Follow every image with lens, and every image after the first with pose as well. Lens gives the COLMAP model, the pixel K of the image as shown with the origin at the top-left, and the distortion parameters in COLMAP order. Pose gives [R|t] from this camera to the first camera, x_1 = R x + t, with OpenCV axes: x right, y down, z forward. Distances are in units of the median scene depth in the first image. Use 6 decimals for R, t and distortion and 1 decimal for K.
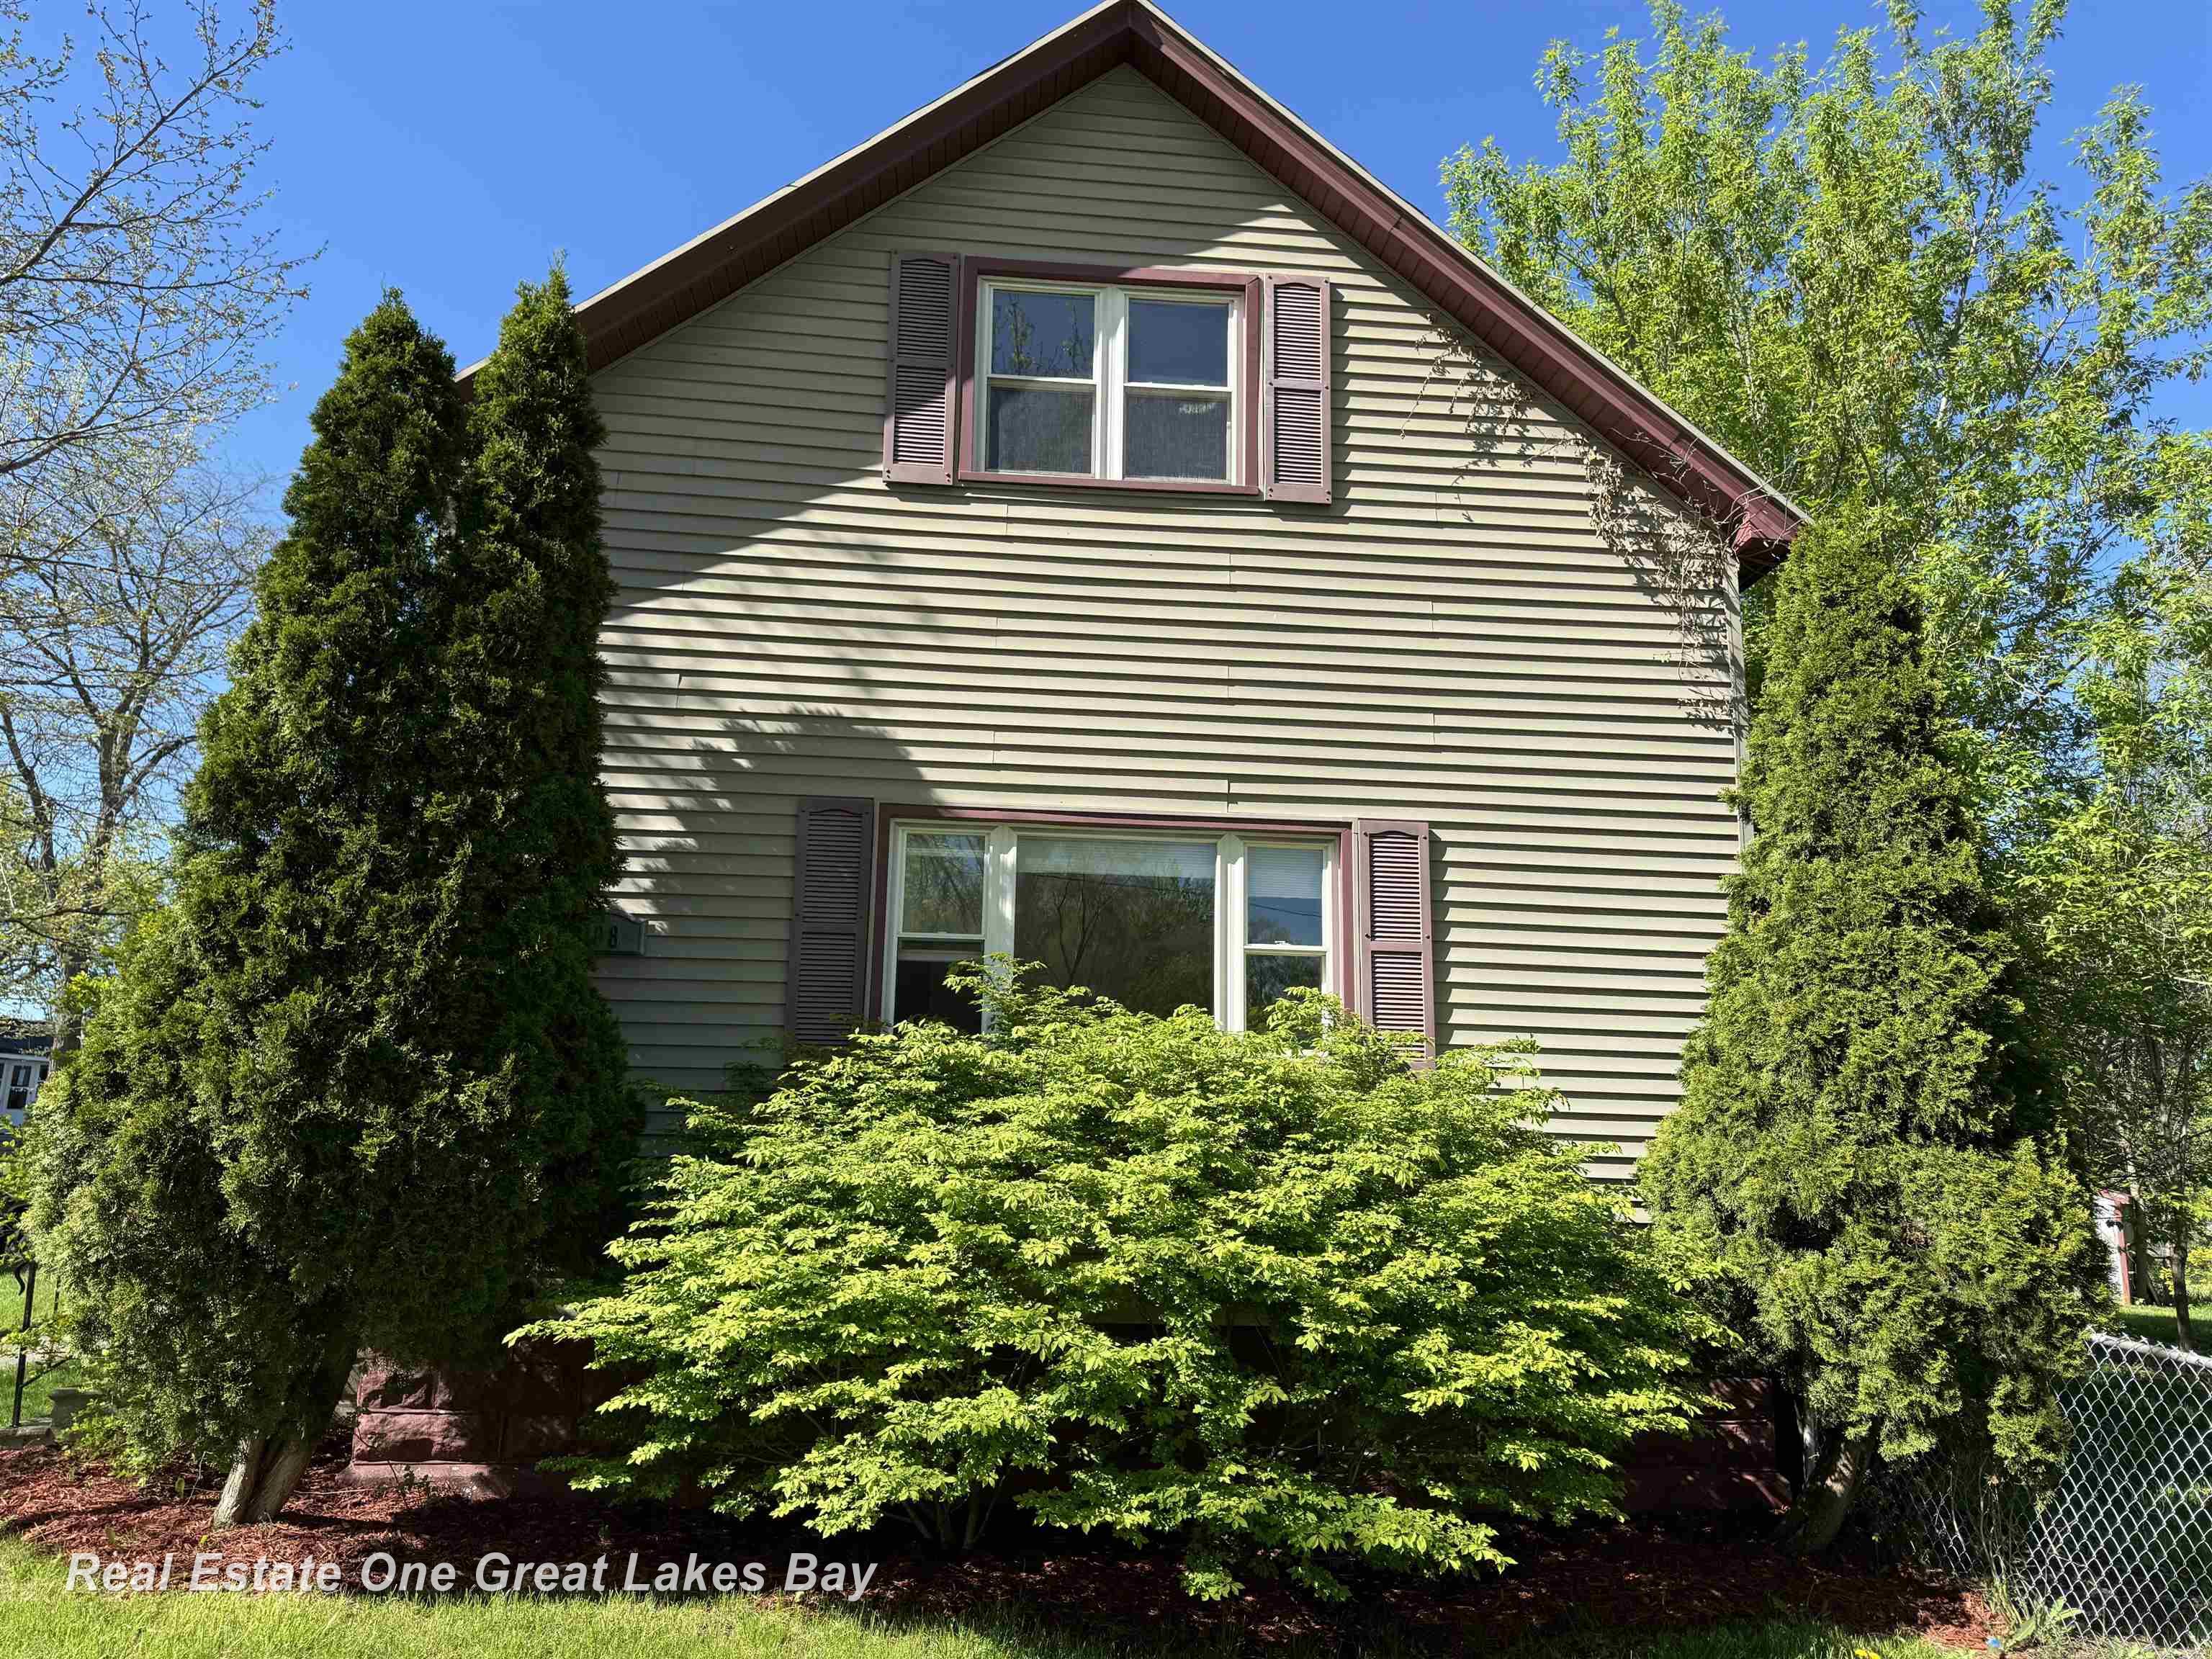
lens RADIAL K [[1570.1, 0, 1106.0], [0, 1570.1, 829.5], [0, 0, 1]] dist [0.086935, -0.149425]
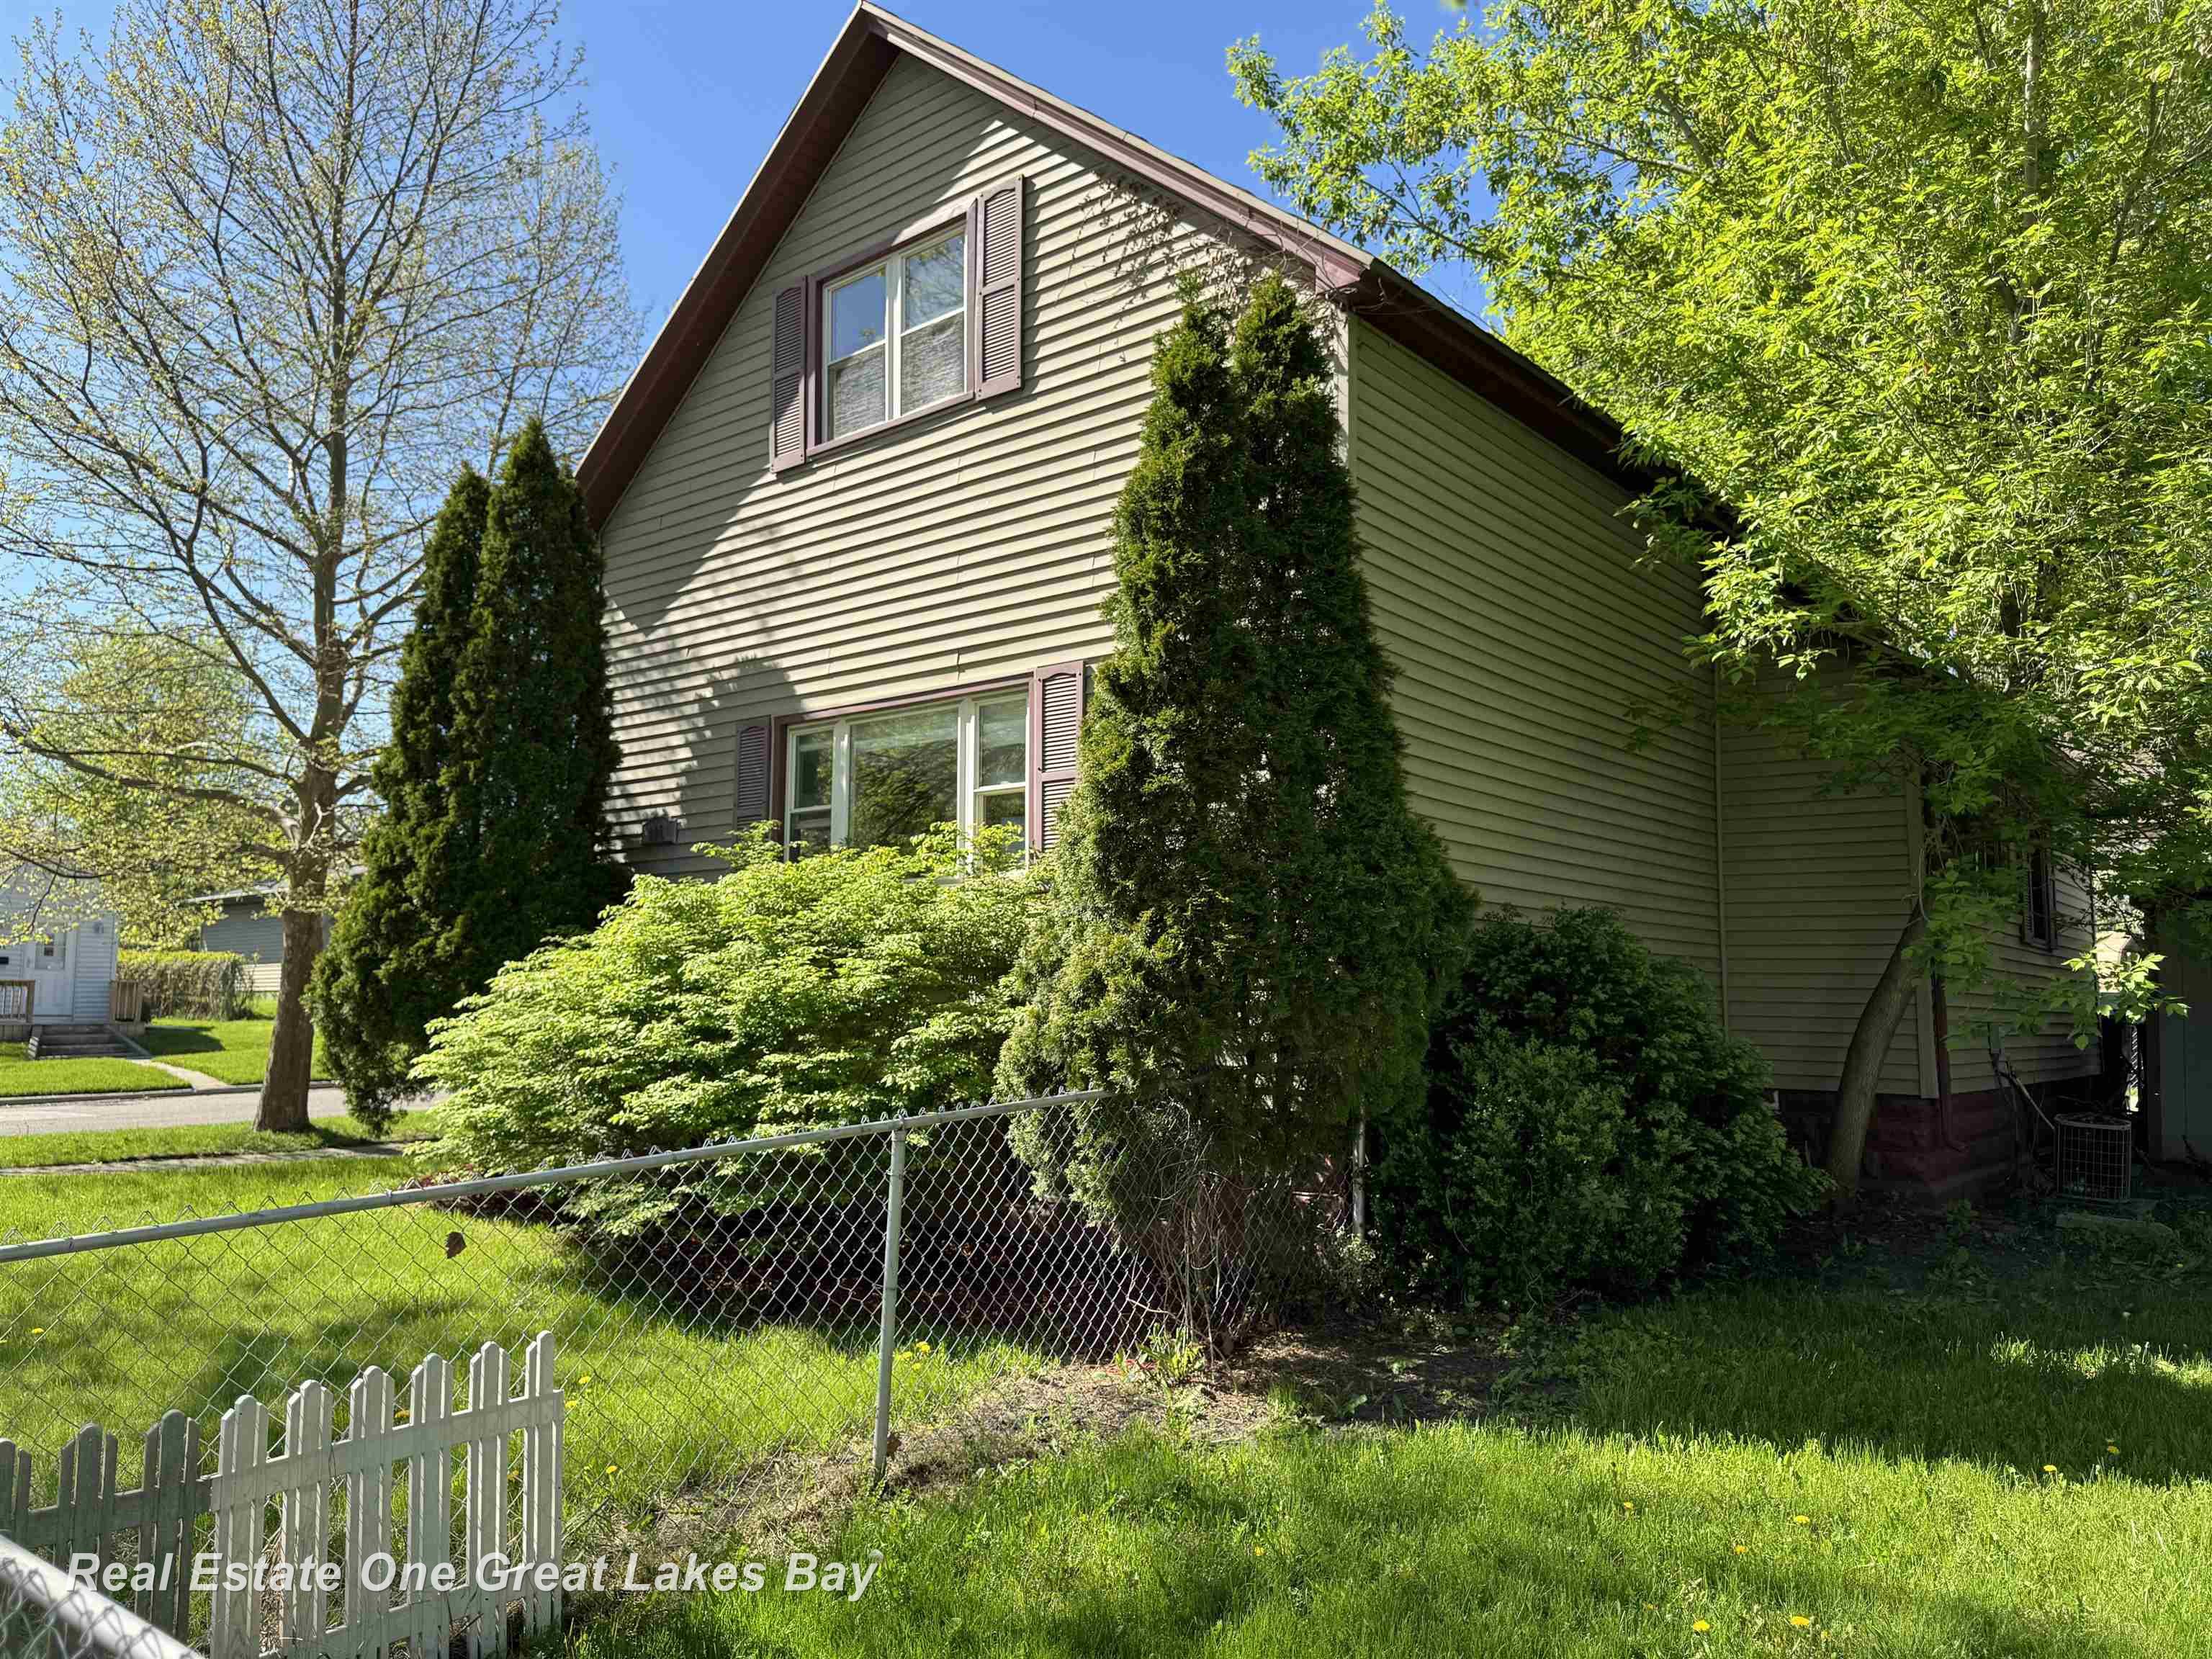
lens RADIAL K [[1570.1, 0, 1106.0], [0, 1570.1, 829.5], [0, 0, 1]] dist [0.086935, -0.149425]
pose [[0.695969, -0.093776, -0.711922, 0.997554], [0.162547, 0.986275, 0.028991, 0.084402], [0.699432, -0.135897, 0.701660, 0.223451]]
